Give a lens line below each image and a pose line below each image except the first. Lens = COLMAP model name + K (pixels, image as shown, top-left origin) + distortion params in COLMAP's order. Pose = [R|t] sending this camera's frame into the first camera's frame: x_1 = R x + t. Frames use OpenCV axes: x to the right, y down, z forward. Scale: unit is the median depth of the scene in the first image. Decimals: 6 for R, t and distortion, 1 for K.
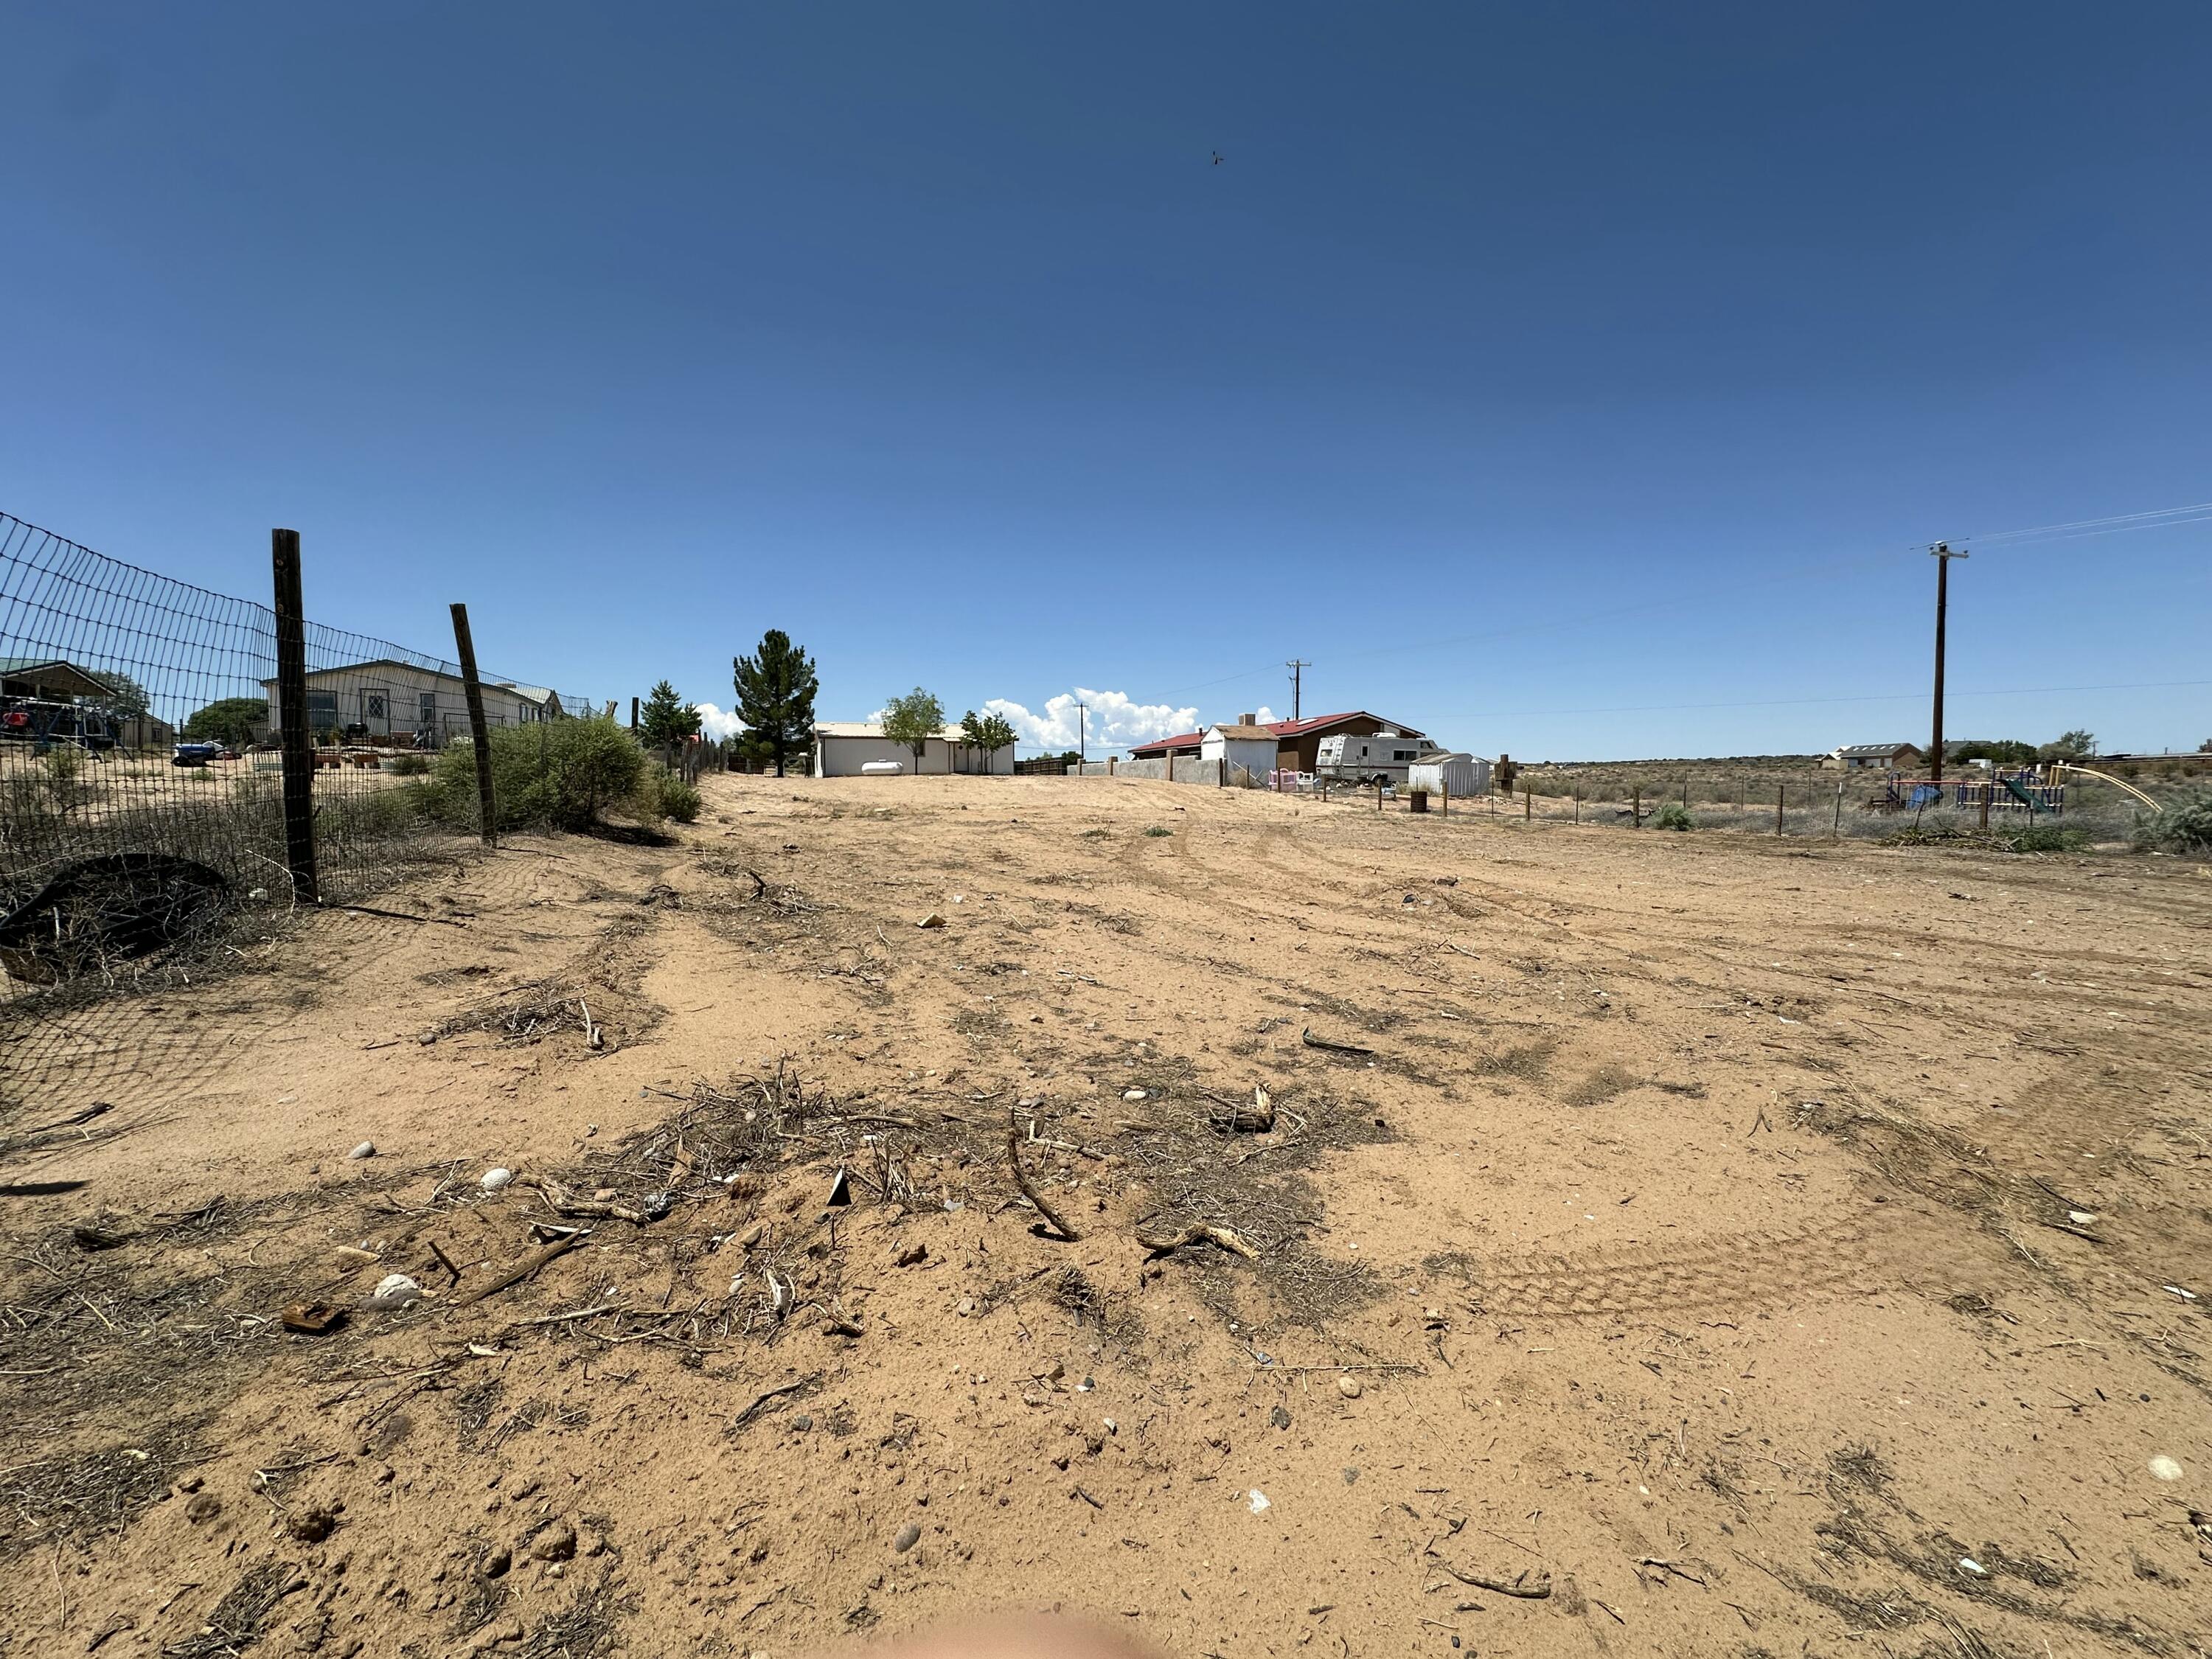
lens RADIAL K [[884.9, 0, 1109.6], [0, 884.9, 827.6], [0, 0, 1]] dist [-0.003391, -0.000477]
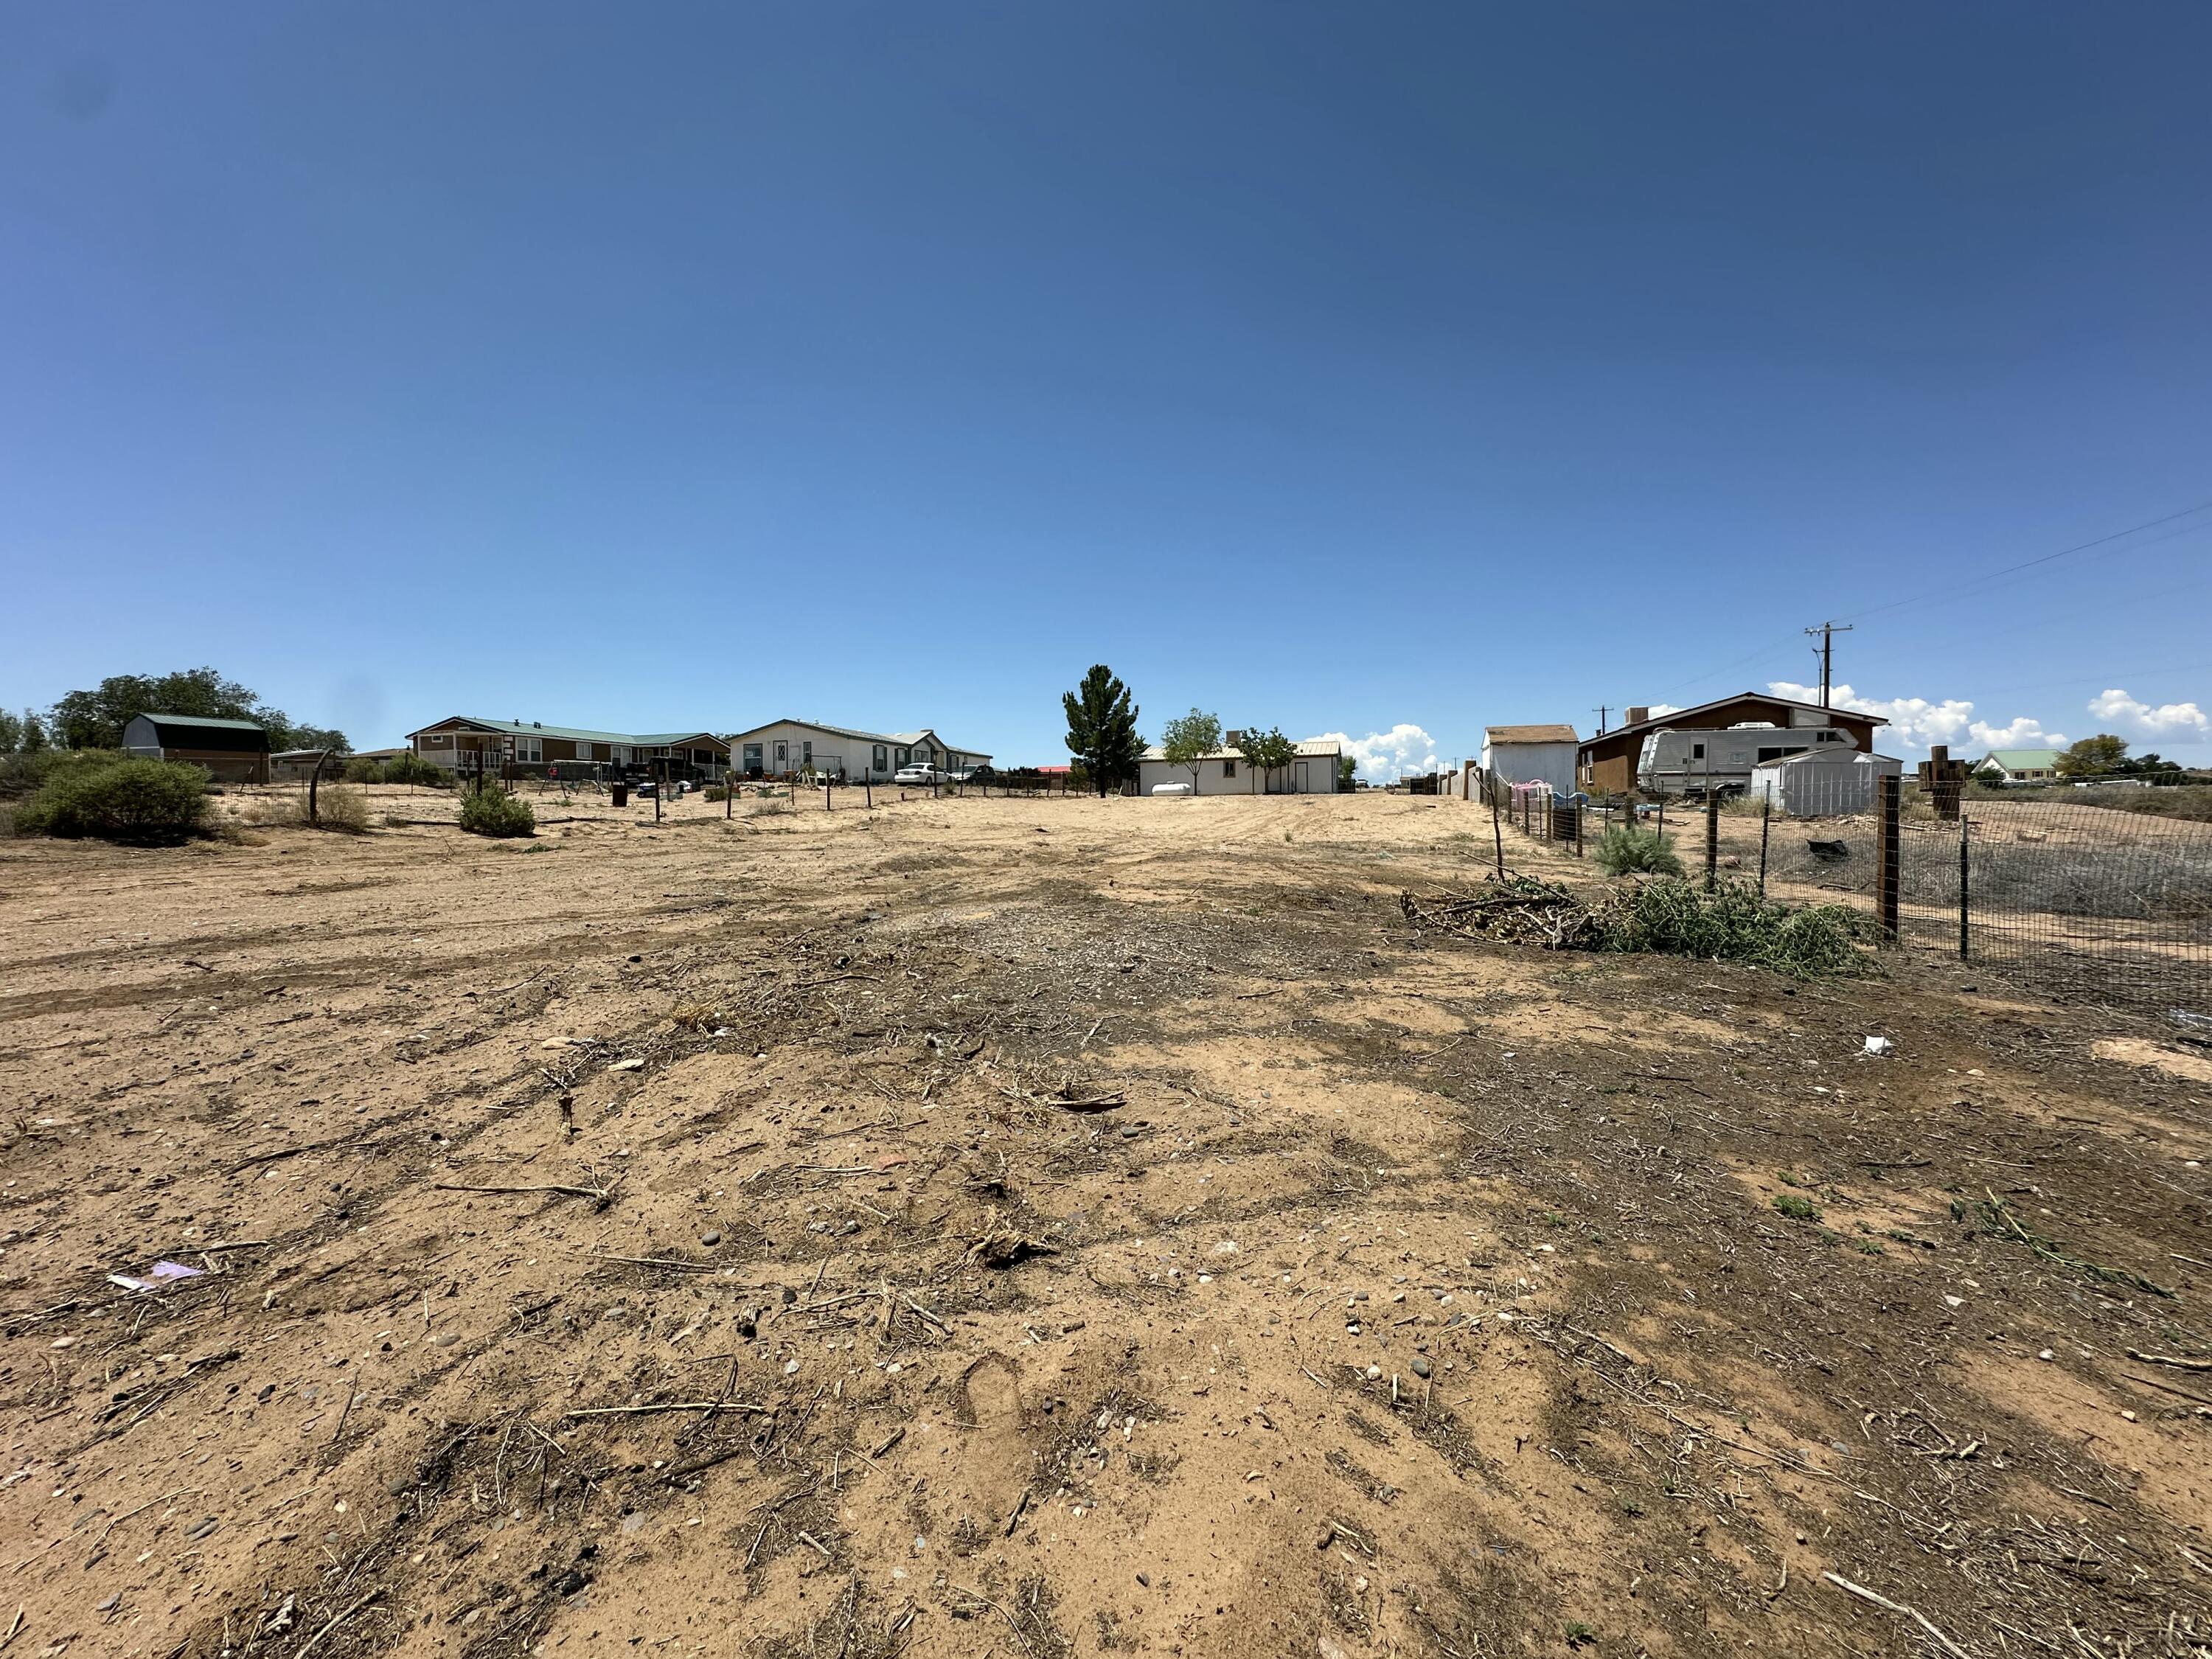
lens RADIAL K [[884.9, 0, 1108.6], [0, 884.9, 833.7], [0, 0, 1]] dist [-0.003391, -0.000477]
pose [[0.779054, 0.011609, -0.626850, 0.322014], [-0.023850, 0.999654, -0.011128, -0.003606], [0.626503, 0.023619, 0.779061, 0.162400]]
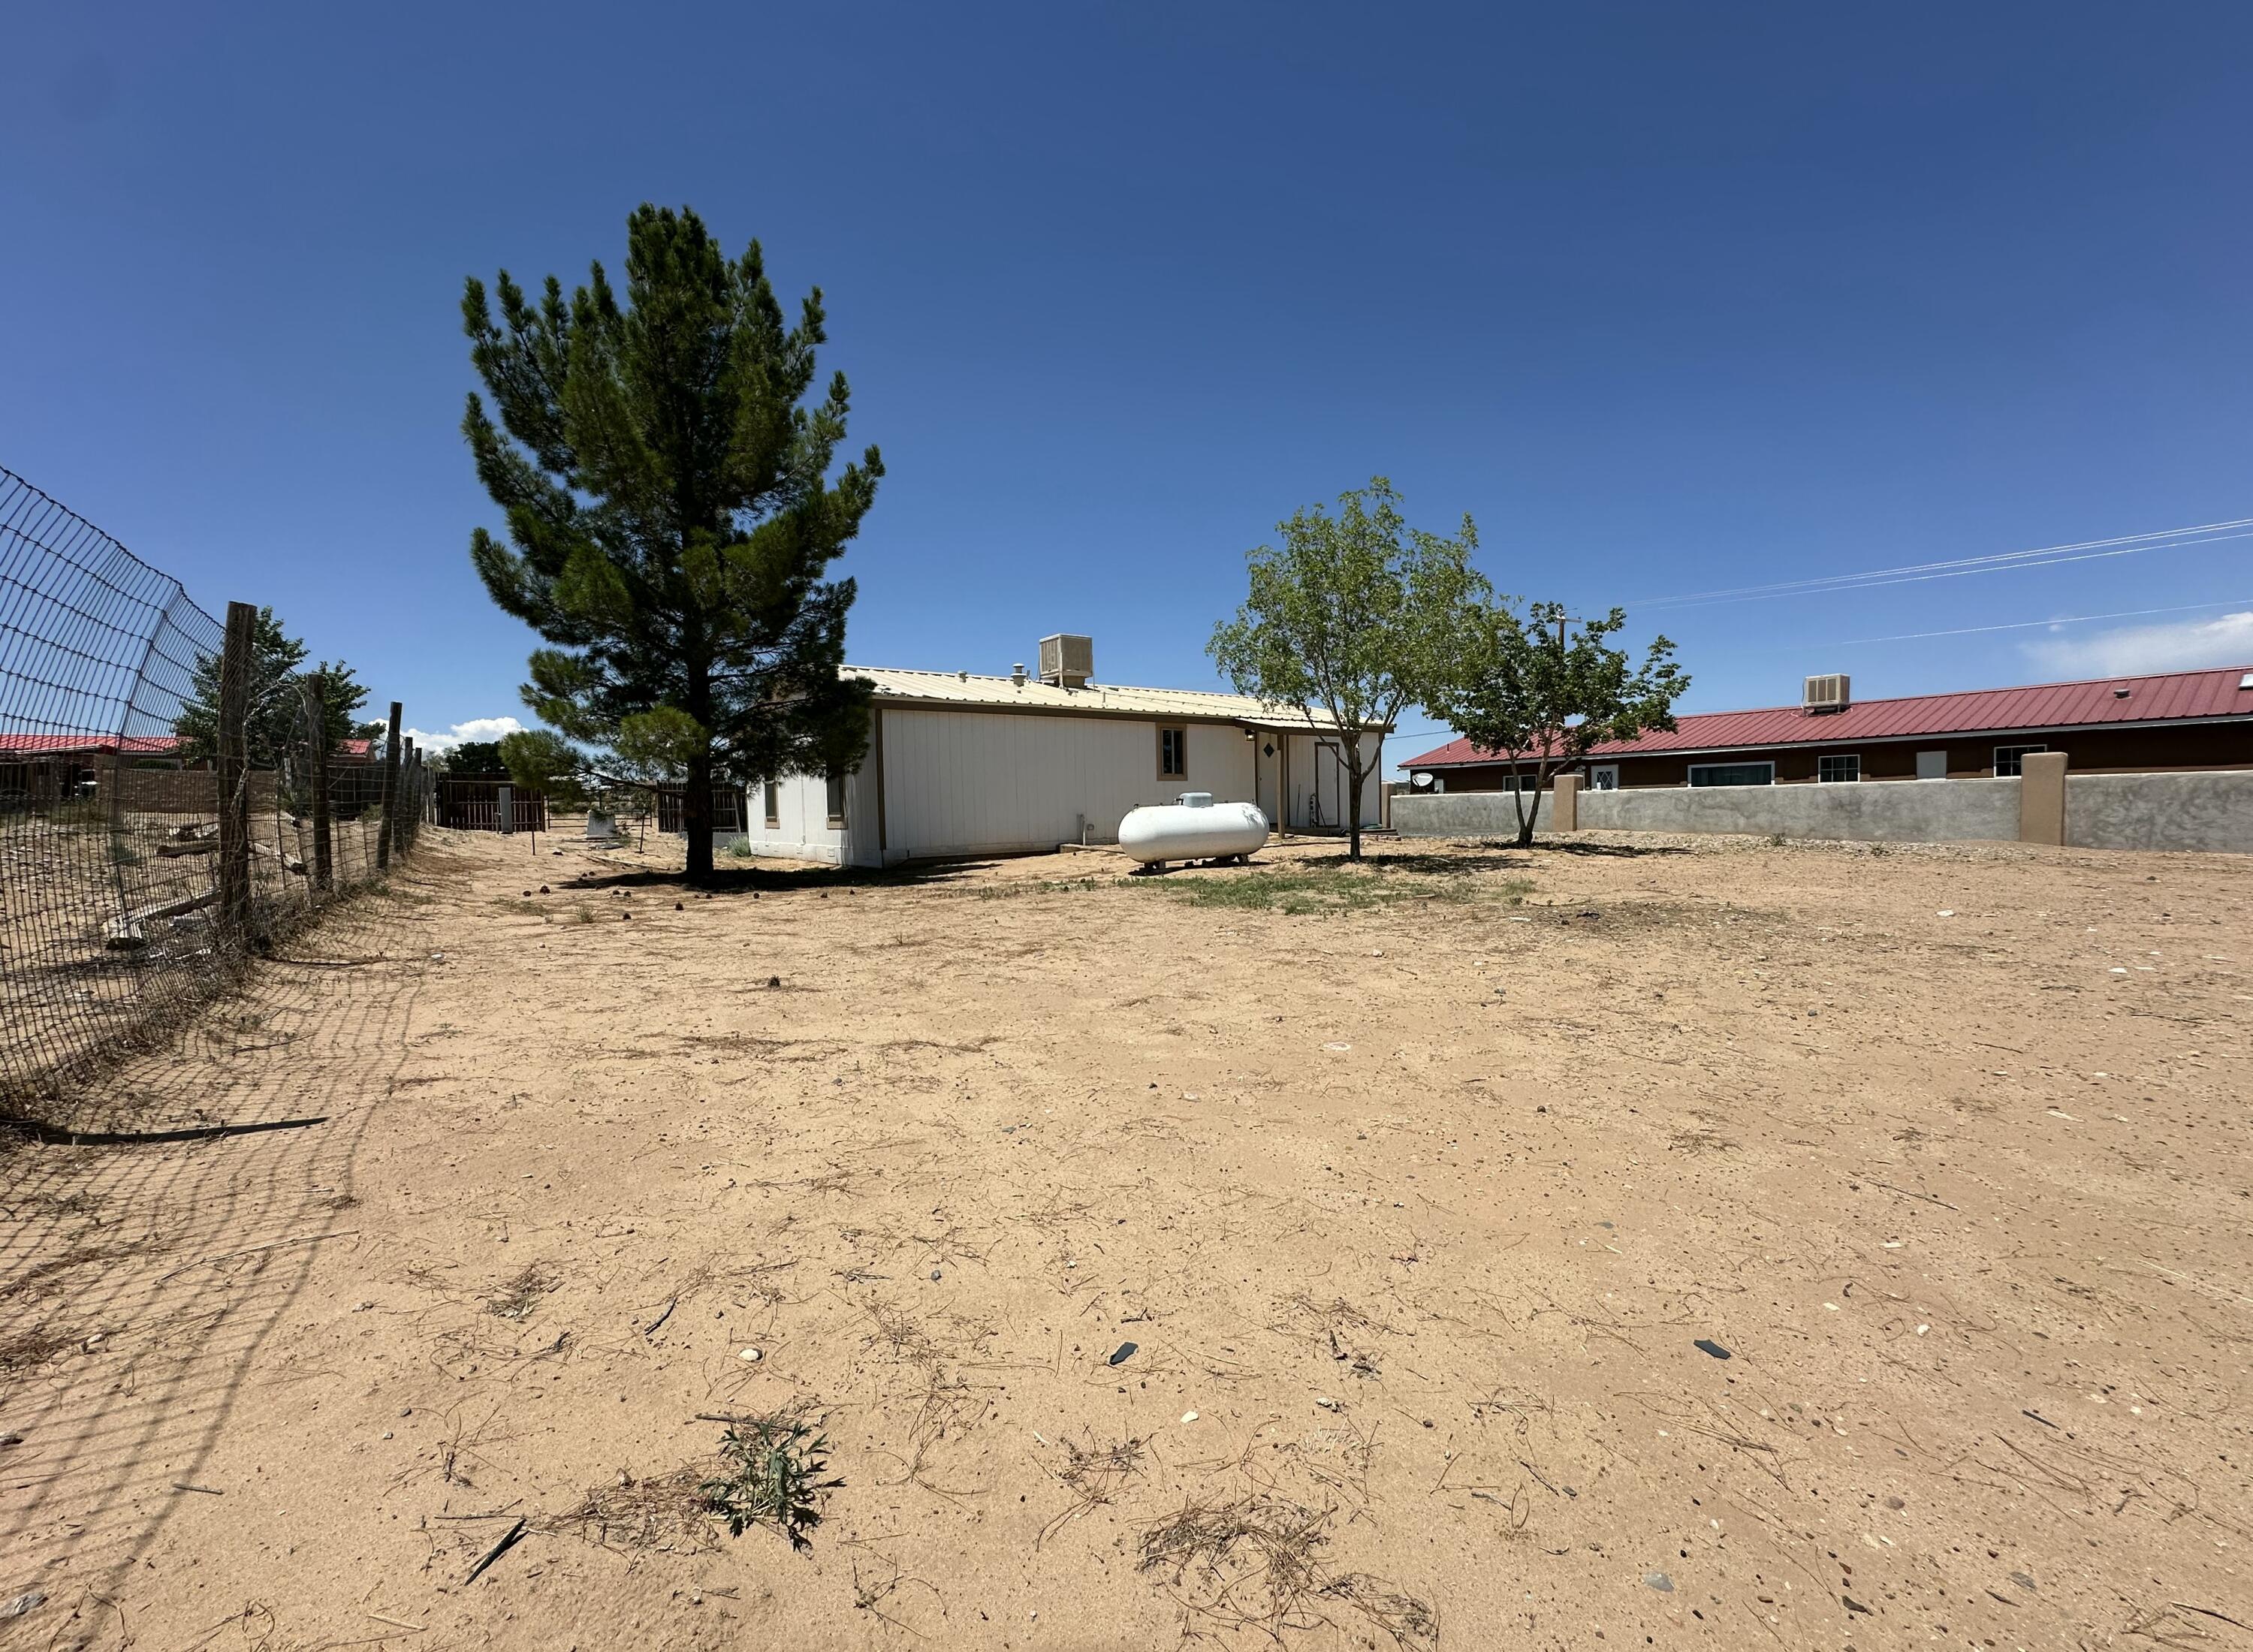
lens RADIAL K [[901.2, 0, 1126.0], [0, 901.2, 831.0], [0, 0, 1]] dist [-0.003391, -0.000477]
pose [[0.969671, -0.021042, 0.243506, -0.329703], [0.027384, 0.999367, -0.022688, -0.061336], [-0.242875, 0.028668, 0.969634, 0.764782]]
